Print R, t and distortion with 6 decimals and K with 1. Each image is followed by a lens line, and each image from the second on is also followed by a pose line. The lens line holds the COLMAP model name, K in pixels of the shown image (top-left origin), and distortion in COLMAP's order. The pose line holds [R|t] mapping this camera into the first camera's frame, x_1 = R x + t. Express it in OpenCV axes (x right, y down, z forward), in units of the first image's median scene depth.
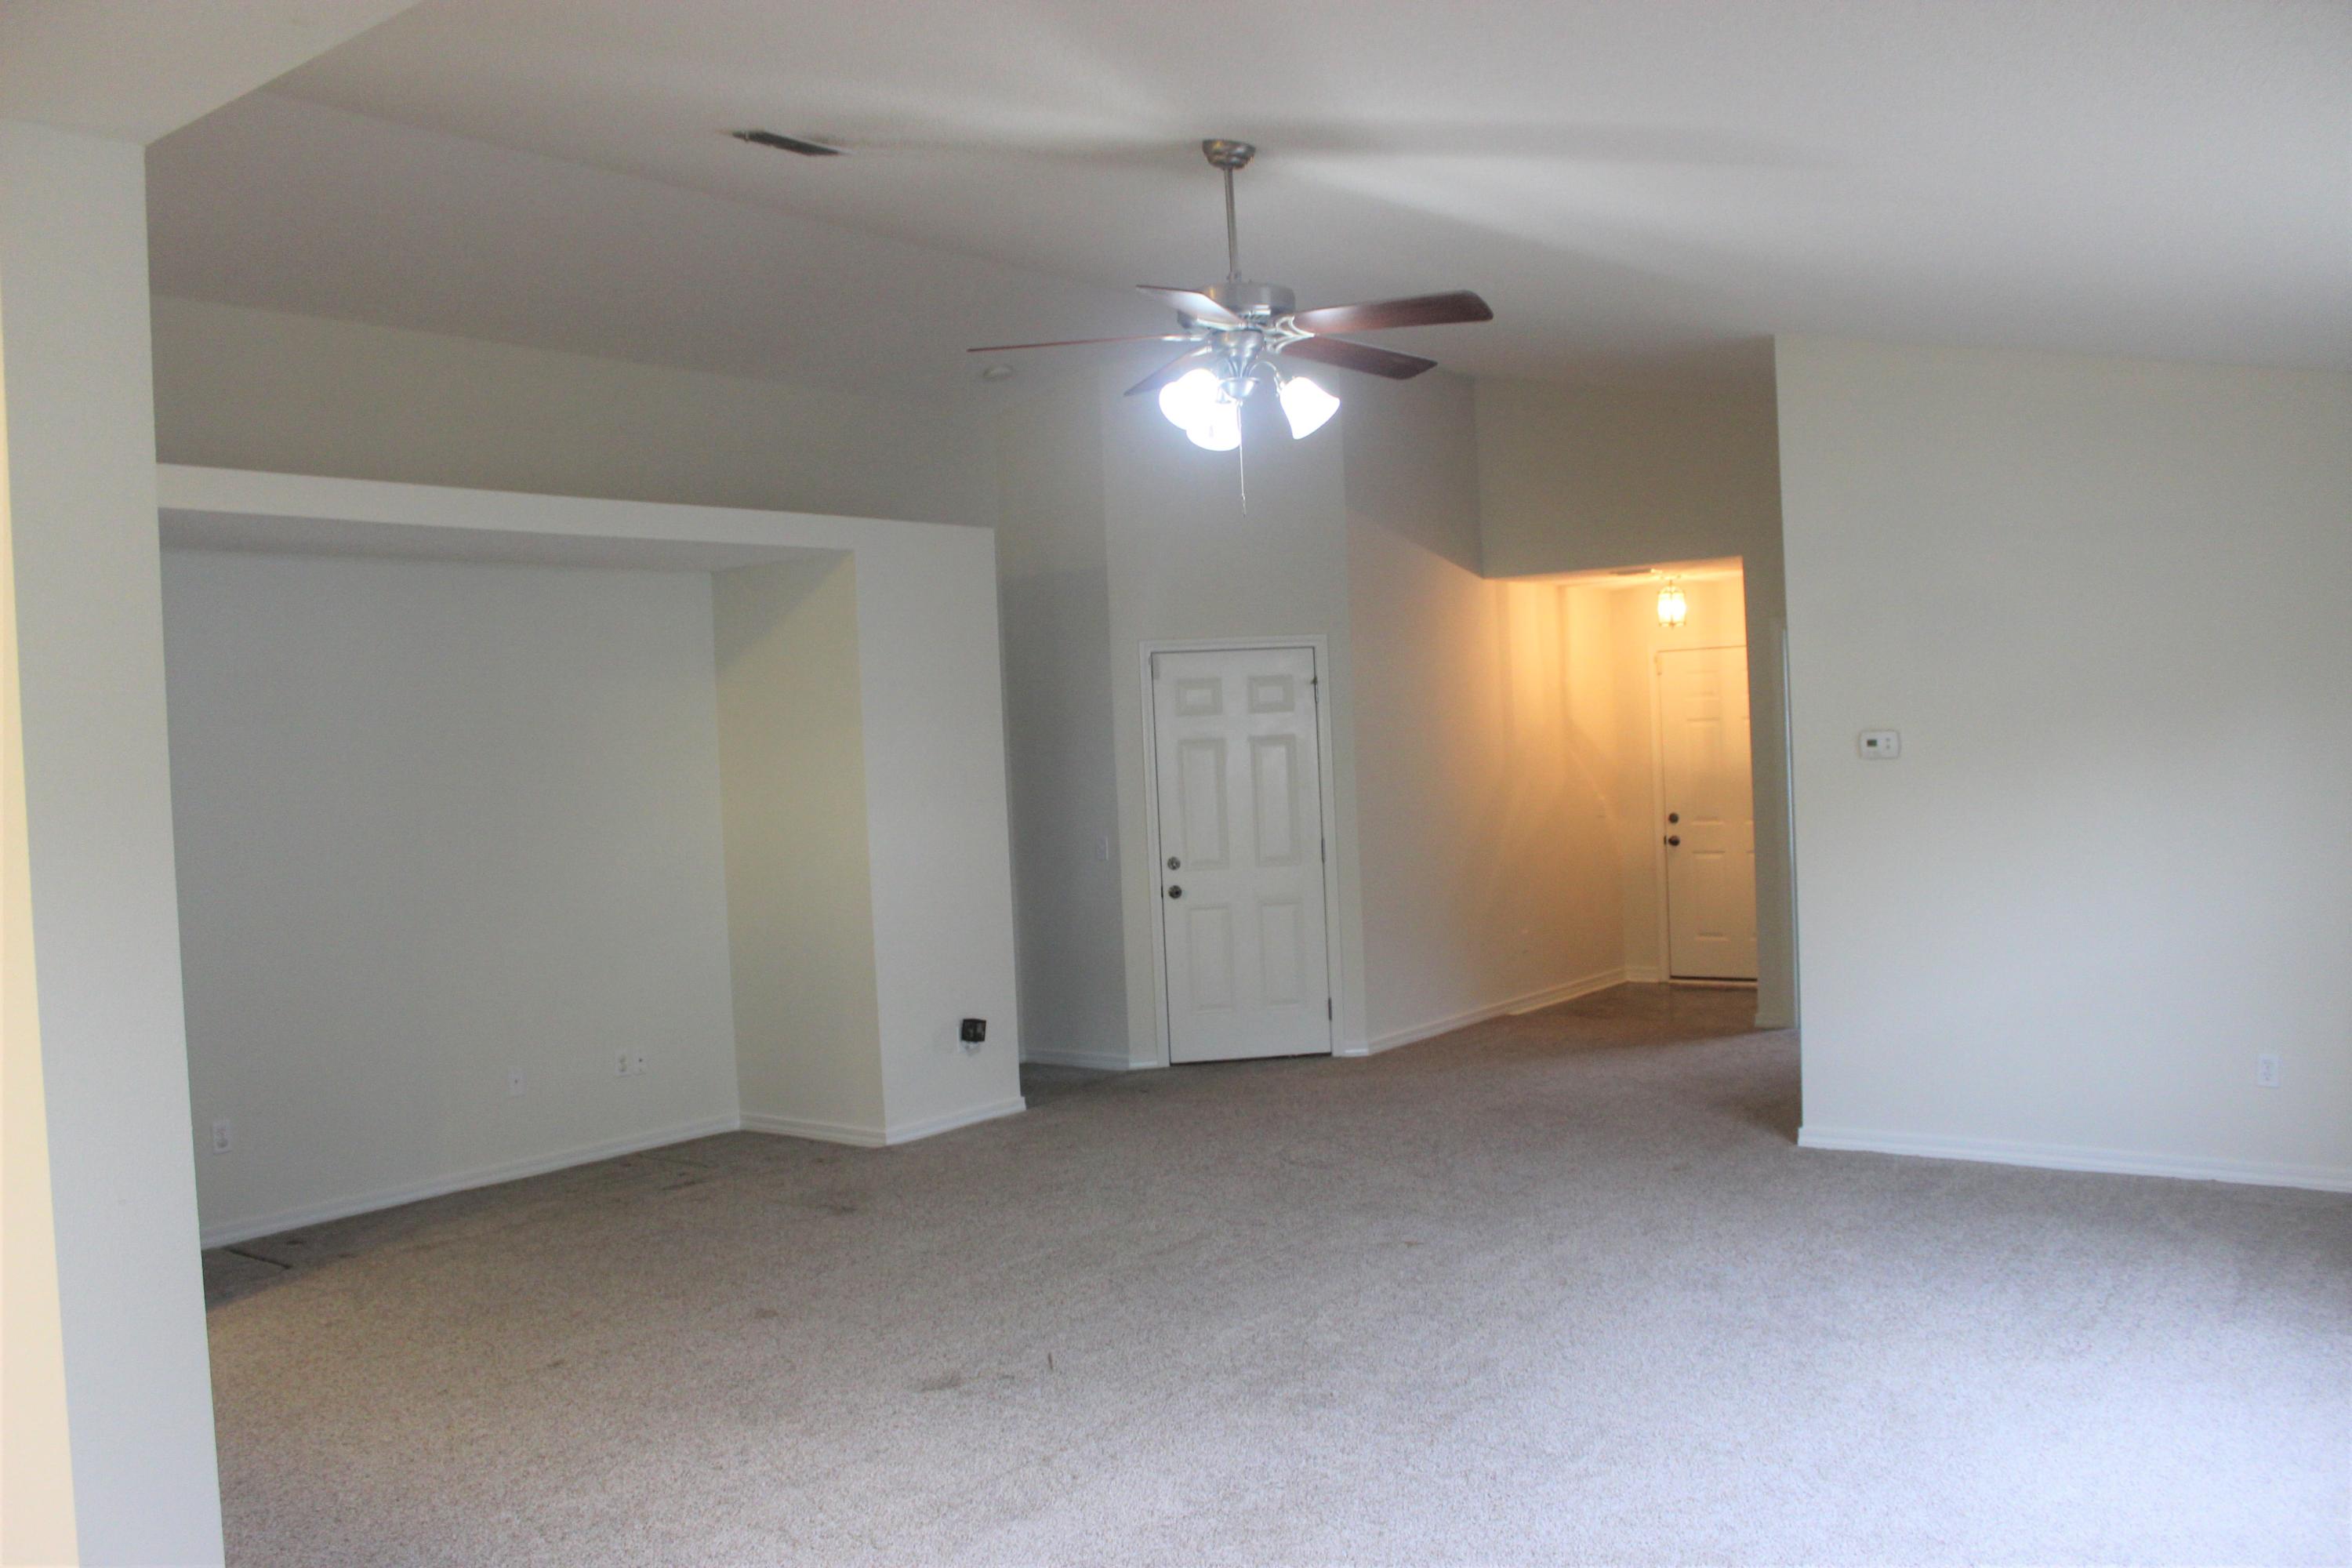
lens RADIAL K [[2003.1, 0, 1162.2], [0, 2003.1, 787.3], [0, 0, 1]] dist [-0.153208, 0.139807]
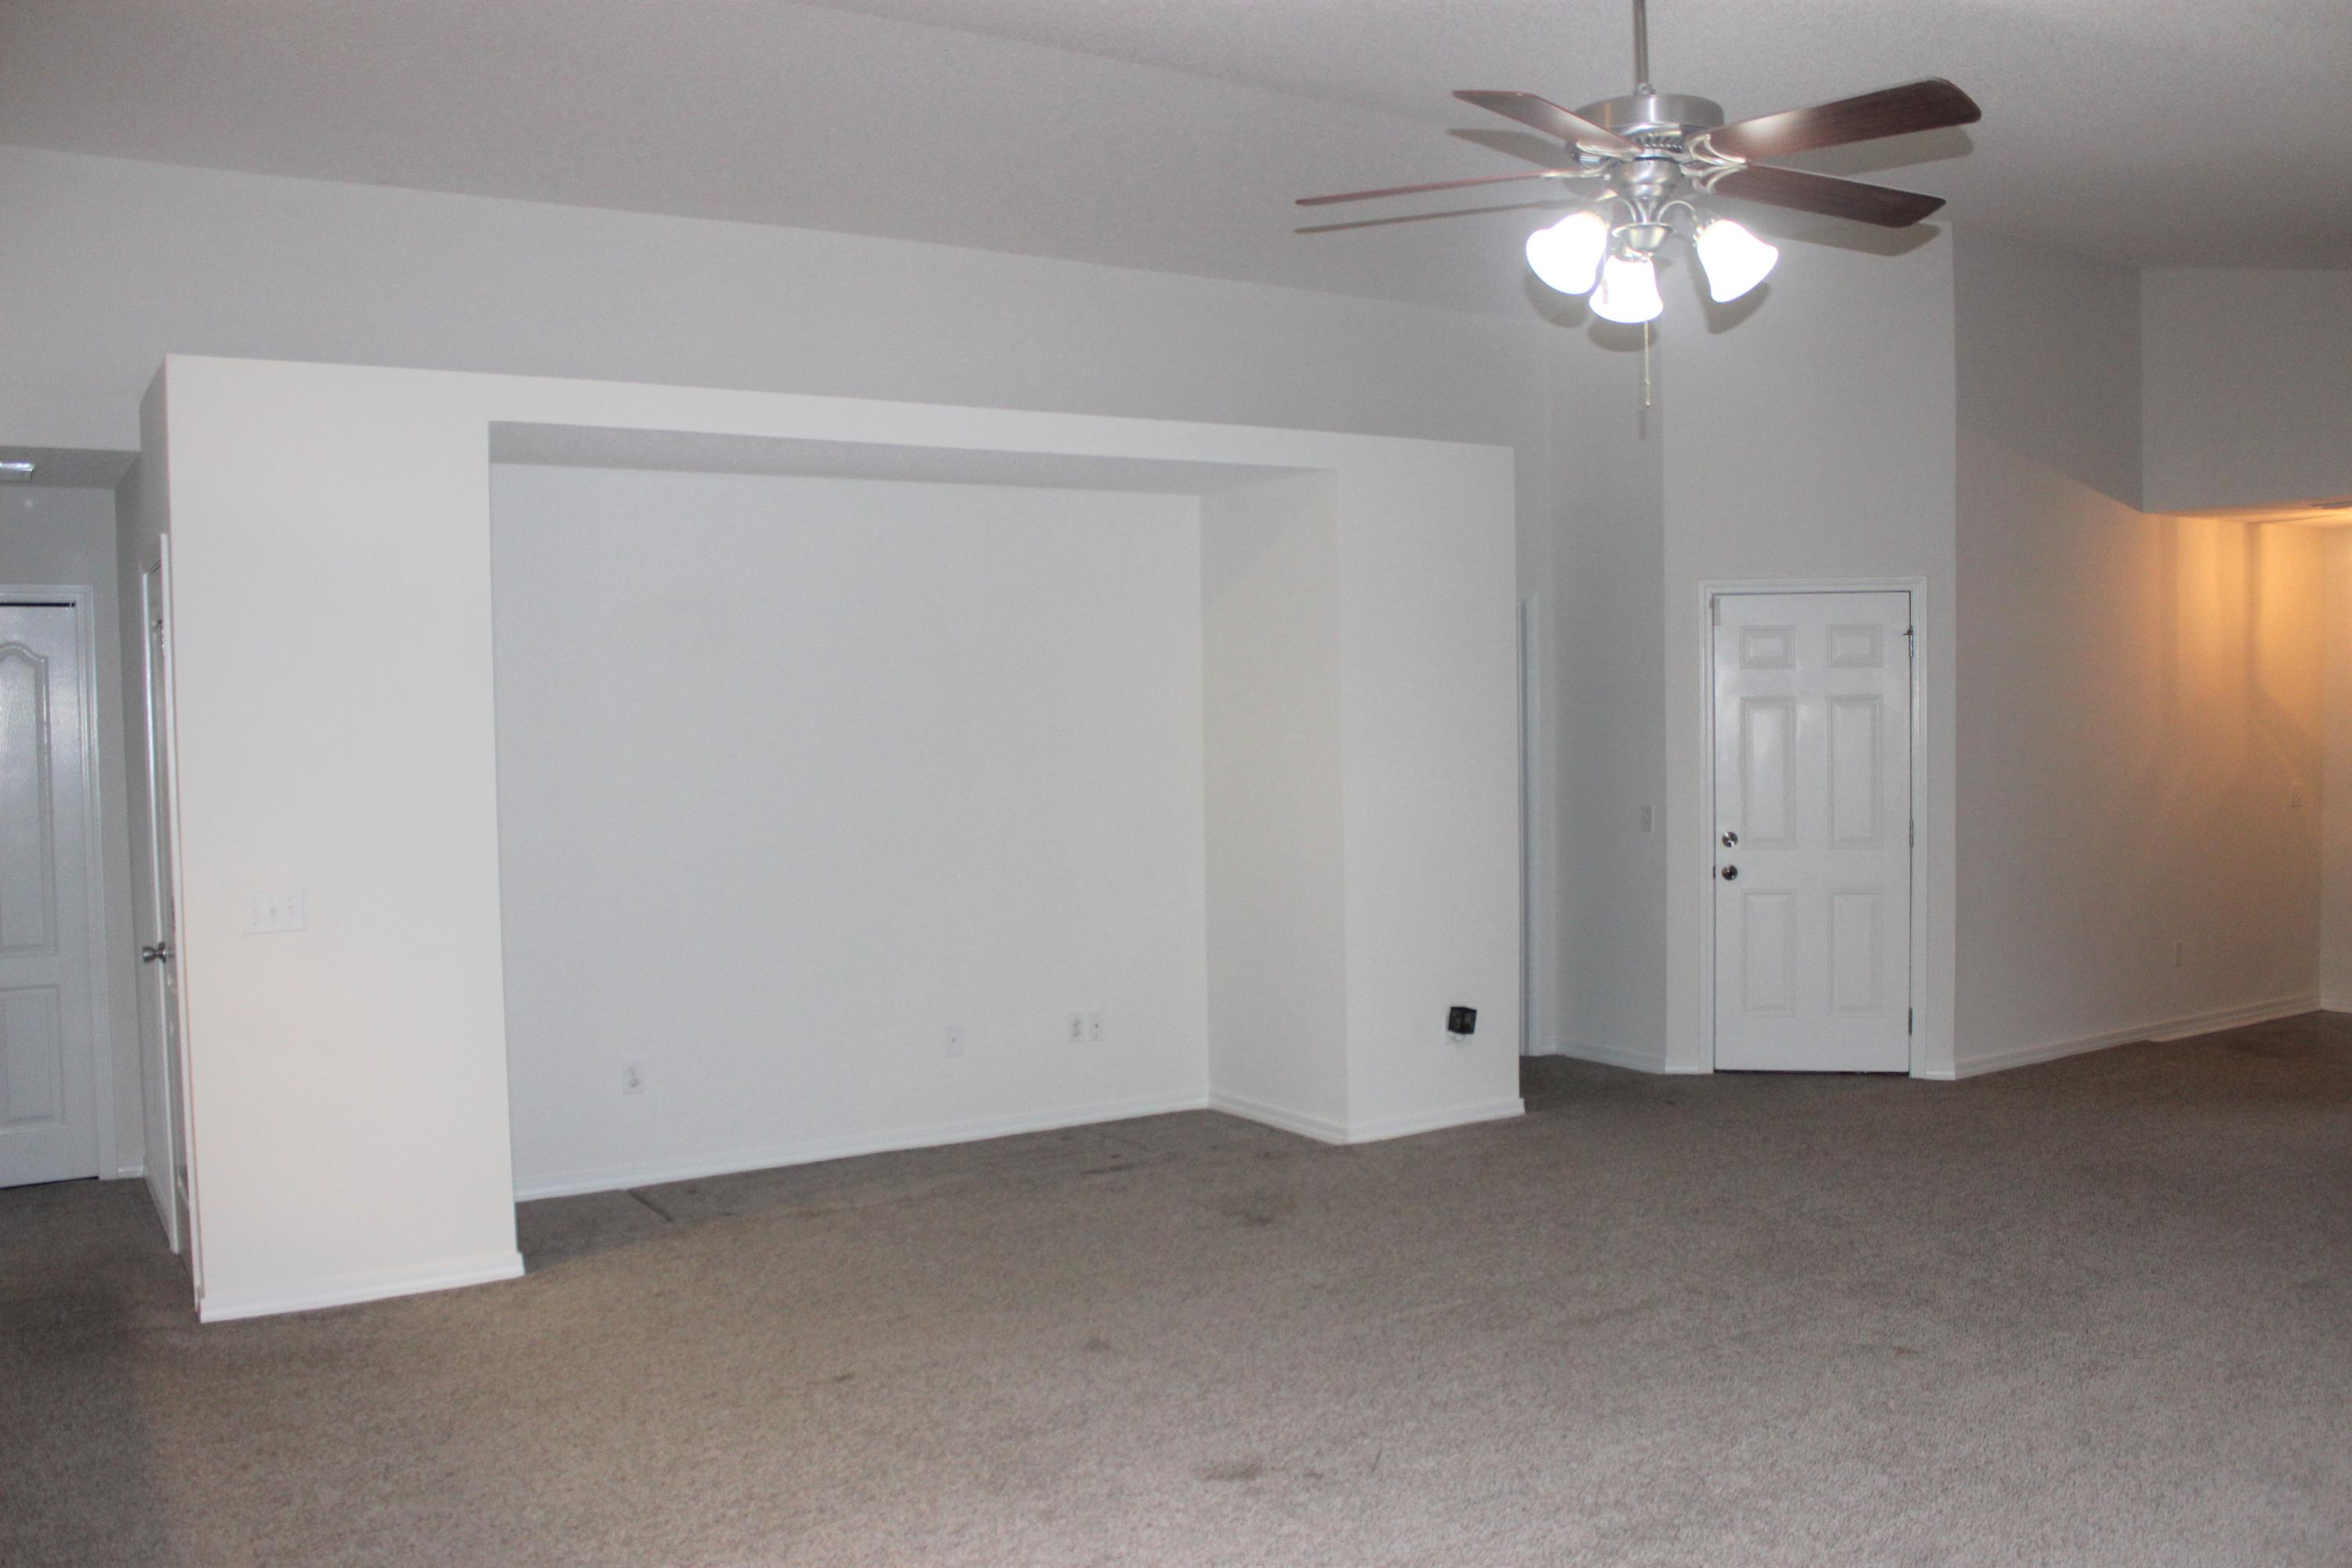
lens RADIAL K [[2003.1, 0, 1160.9], [0, 2003.1, 791.8], [0, 0, 1]] dist [-0.153208, 0.139807]
pose [[0.938826, 0.045932, -0.341314, 0.089013], [-0.035252, 0.998677, 0.037430, -0.007830], [0.342582, -0.023108, 0.939204, 0.156668]]
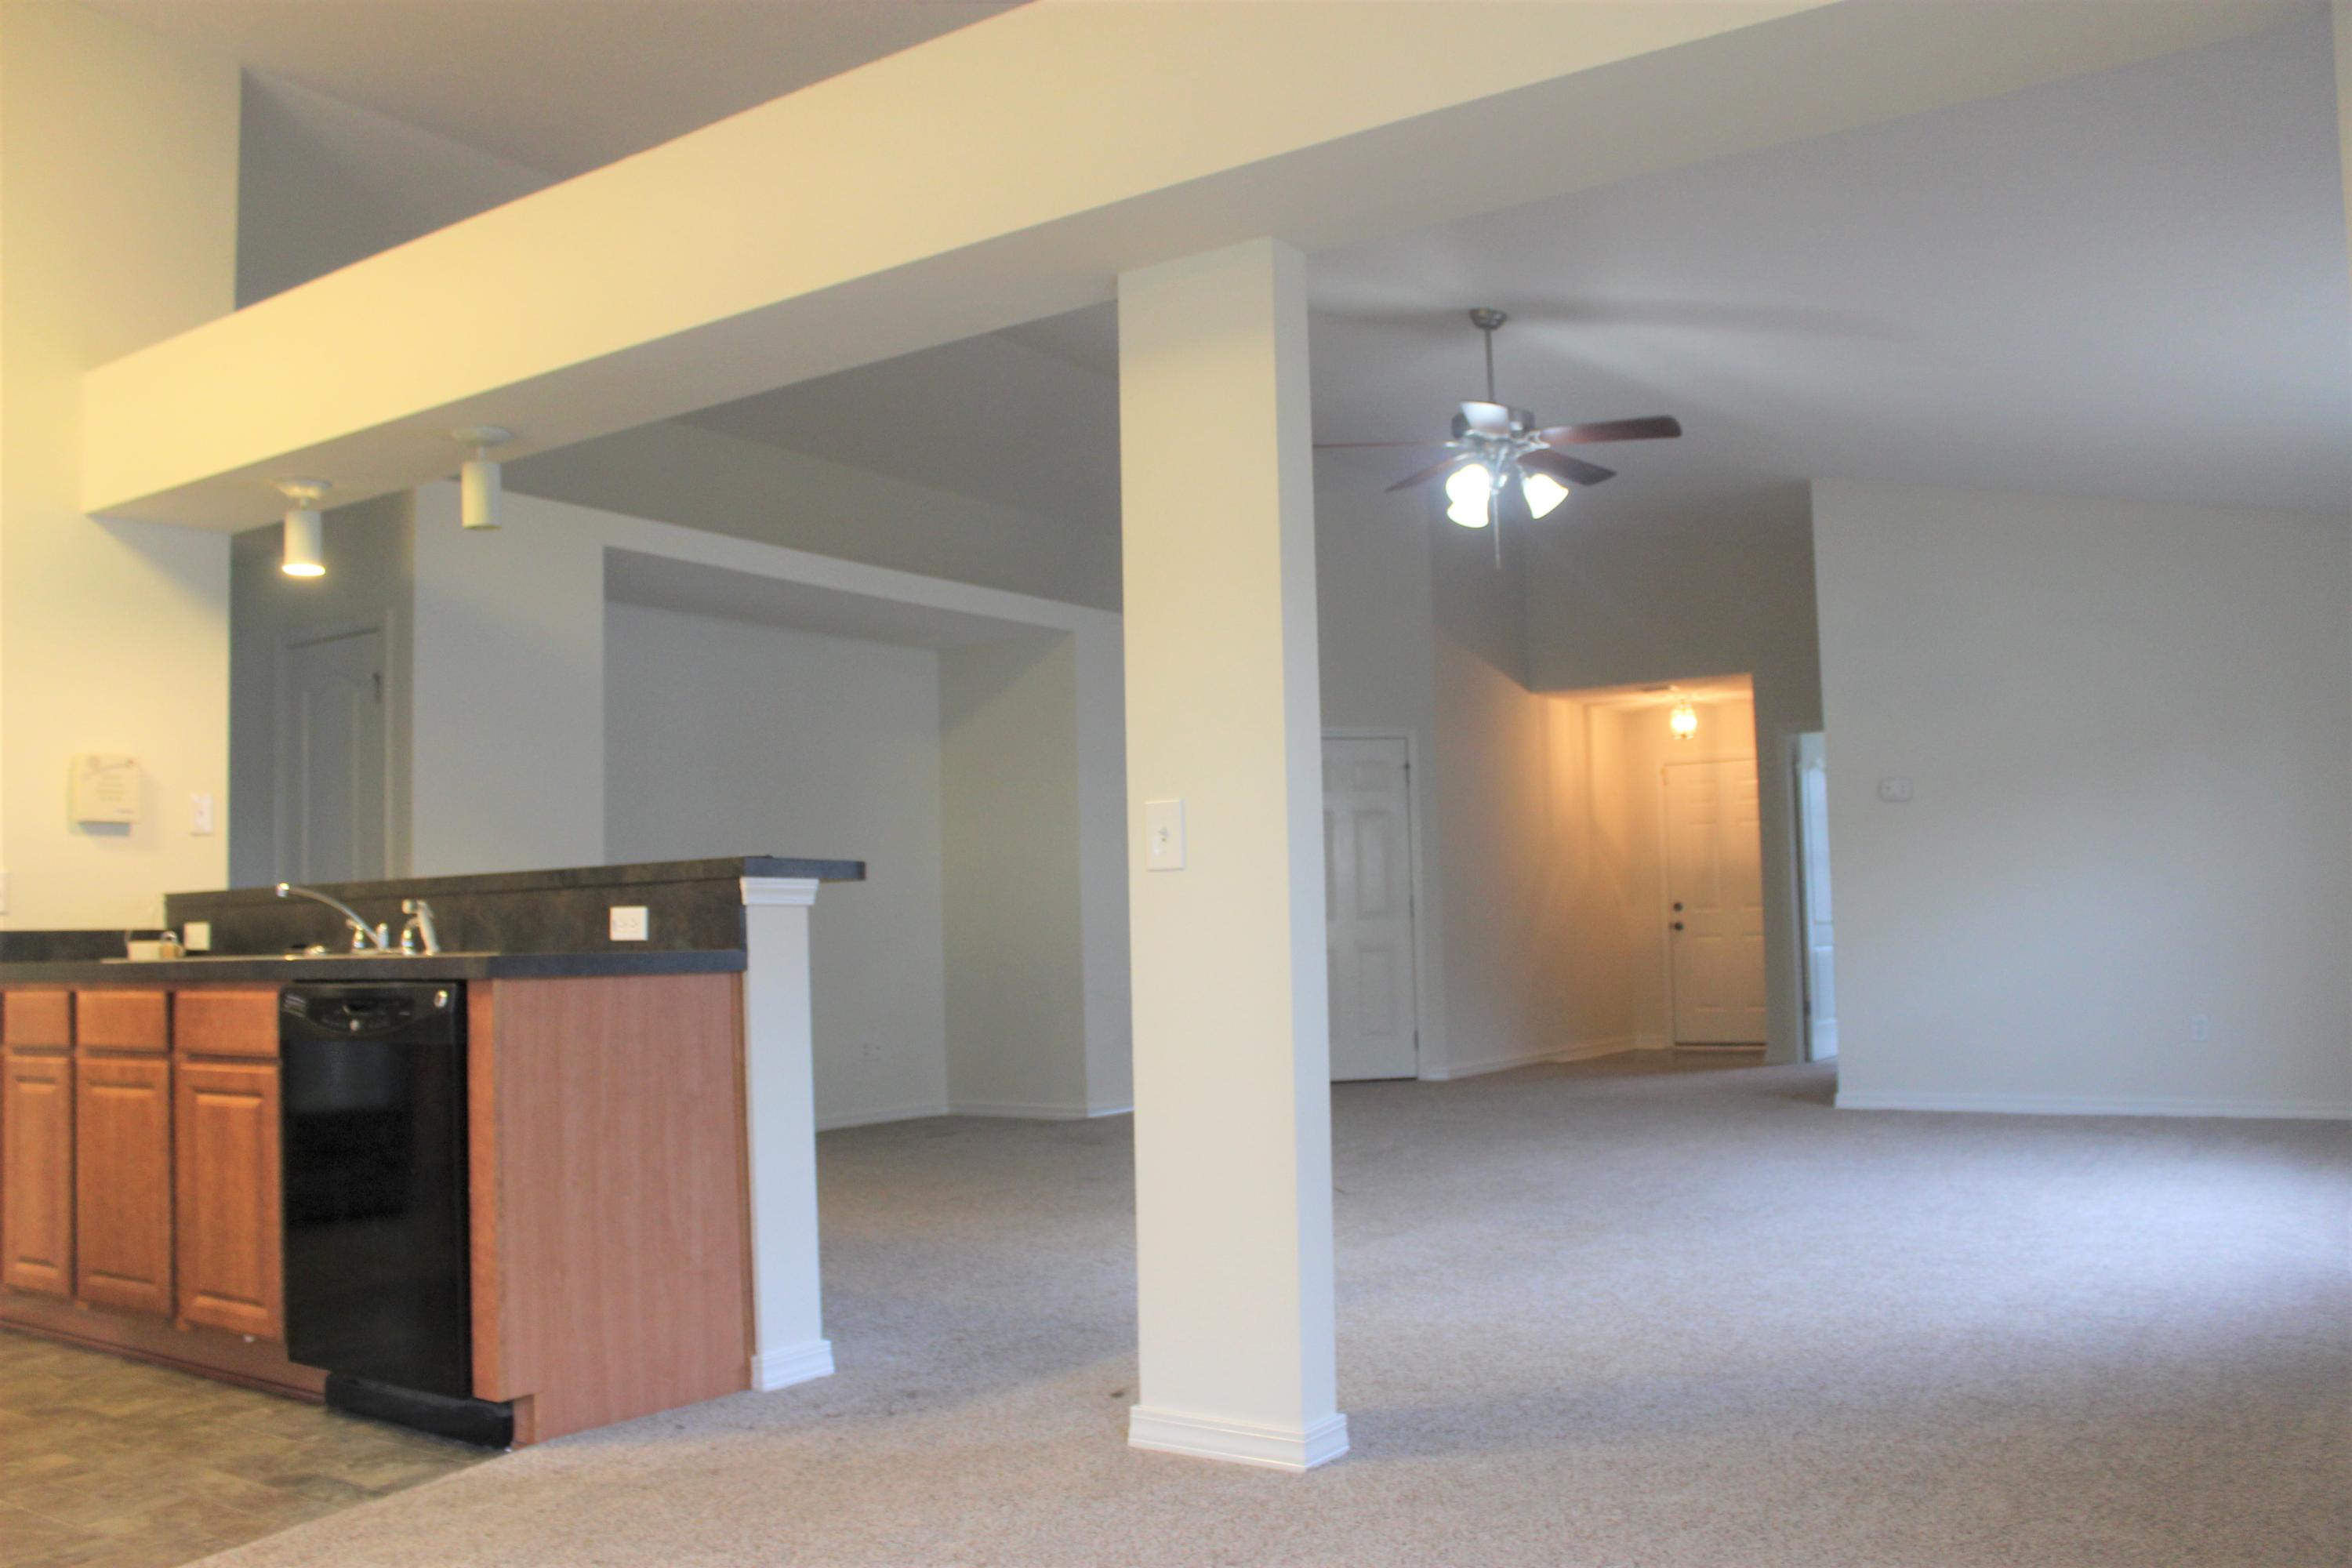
lens RADIAL K [[2003.1, 0, 1159.8], [0, 2003.1, 775.0], [0, 0, 1]] dist [-0.153208, 0.139807]
pose [[0.998369, 0.025067, 0.051296, -0.181993], [-0.019667, 0.994466, -0.103198, 0.108365], [-0.053599, 0.102021, 0.993337, -0.255622]]
